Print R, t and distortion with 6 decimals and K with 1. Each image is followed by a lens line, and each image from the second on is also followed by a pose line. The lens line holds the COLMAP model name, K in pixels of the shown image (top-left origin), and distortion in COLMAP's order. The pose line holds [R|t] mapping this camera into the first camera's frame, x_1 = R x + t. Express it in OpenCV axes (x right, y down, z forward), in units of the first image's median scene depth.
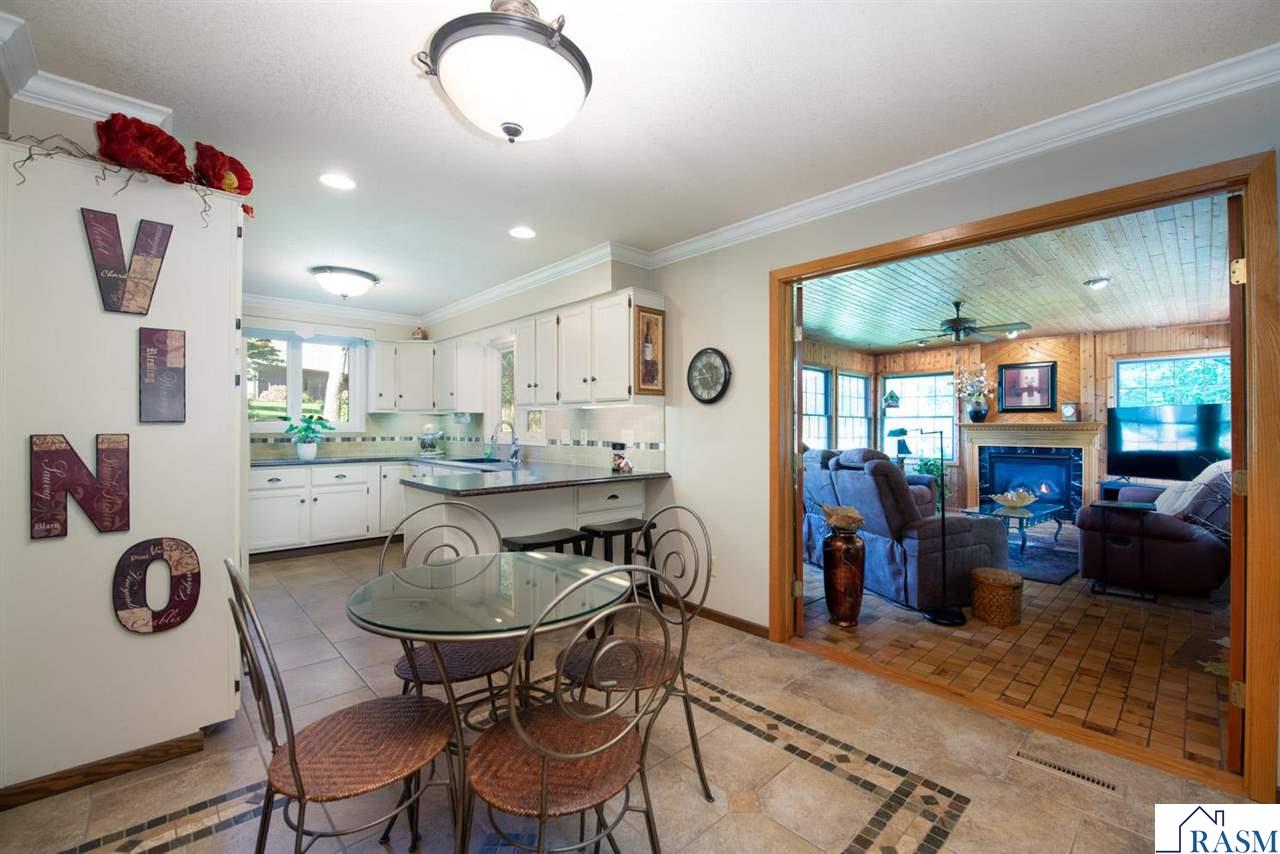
lens RADIAL K [[528.0, 0, 662.0], [0, 528.0, 425.7], [0, 0, 1]] dist [-0.022860, -0.000098]
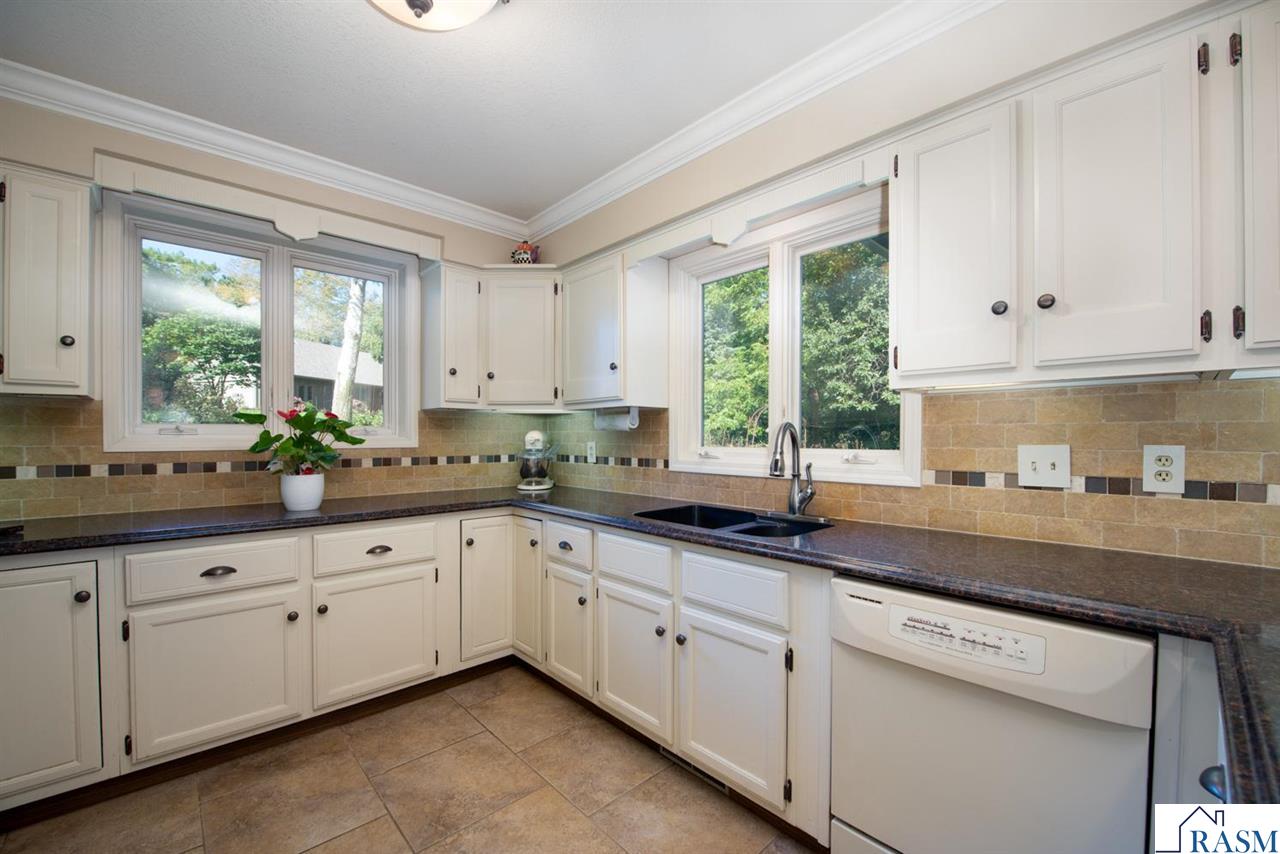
lens RADIAL K [[528.0, 0, 660.8], [0, 528.0, 436.9], [0, 0, 1]] dist [-0.022860, -0.000098]
pose [[0.999991, -0.000610, -0.004115, -0.451384], [0.000634, 0.999984, 0.005699, -0.000555], [0.004111, -0.005702, 0.999975, 0.674443]]
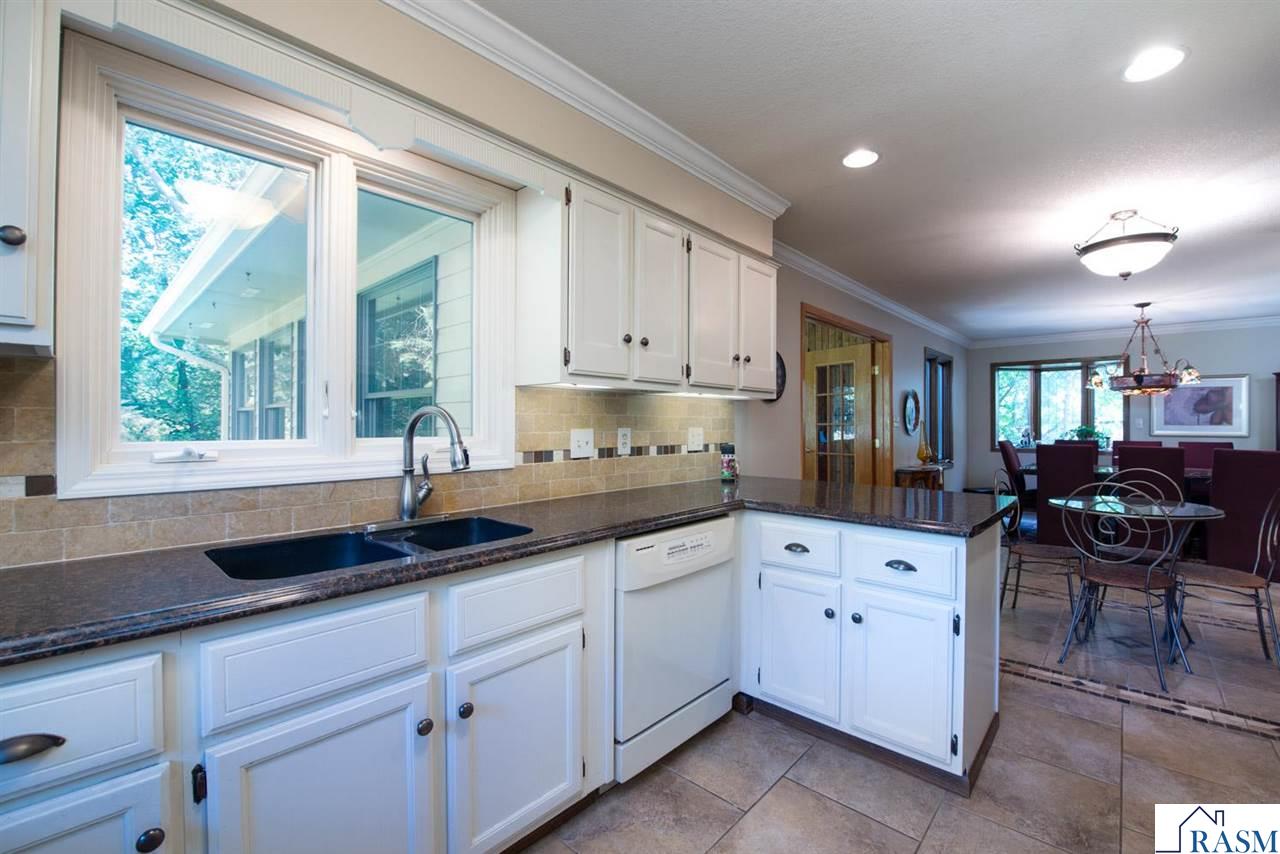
lens RADIAL K [[528.0, 0, 674.0], [0, 528.0, 417.8], [0, 0, 1]] dist [-0.022860, -0.000098]
pose [[-0.088000, 0.013130, 0.996034, -0.726614], [-0.002708, 0.999906, -0.013420, 0.002916], [-0.996117, -0.003879, -0.087957, 0.987279]]
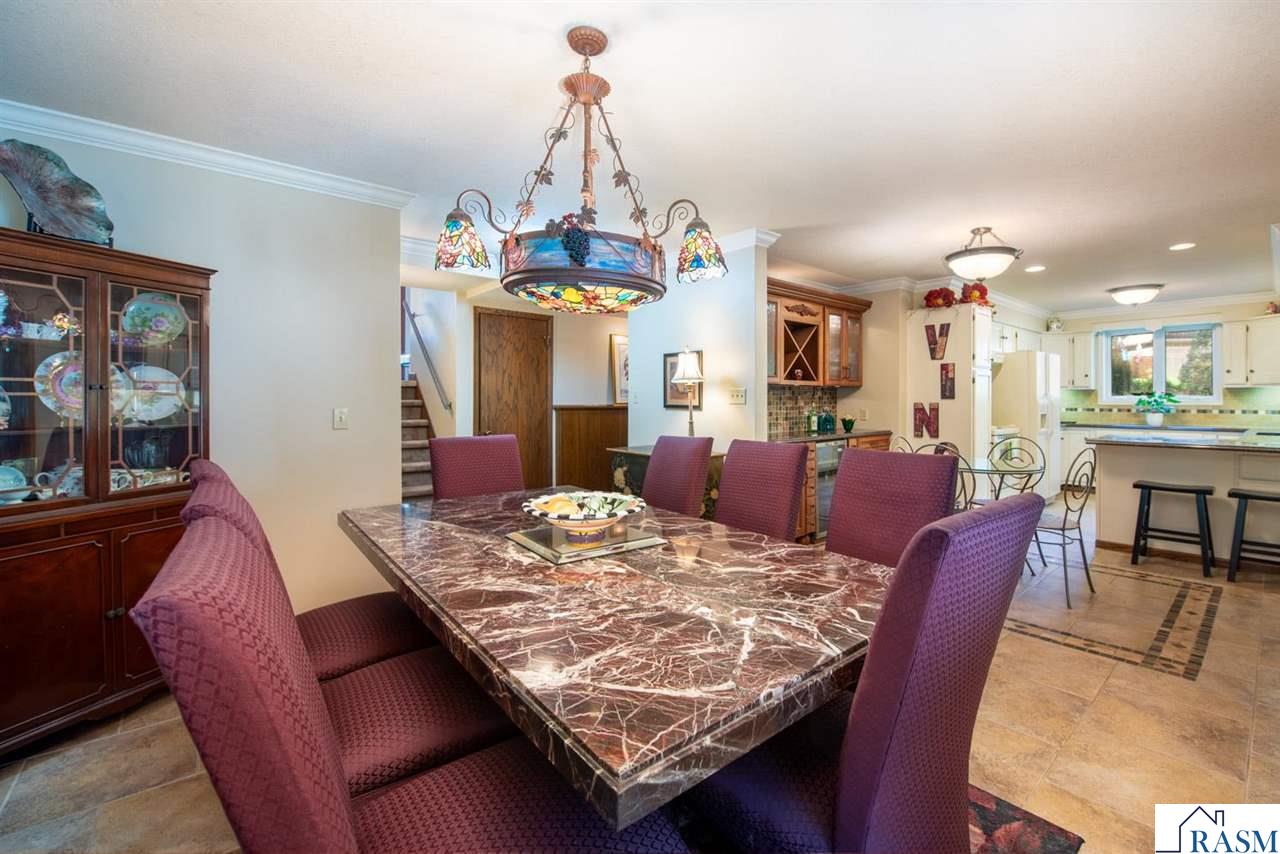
lens RADIAL K [[558.2, 0, 705.6], [0, 558.2, 396.6], [0, 0, 1]] dist [-0.004571, -0.000672]
pose [[-0.003744, -0.007952, -0.999961, 0.815689], [0.002459, 0.999965, -0.007961, 0.001483], [0.999990, -0.002489, -0.003725, -0.098336]]
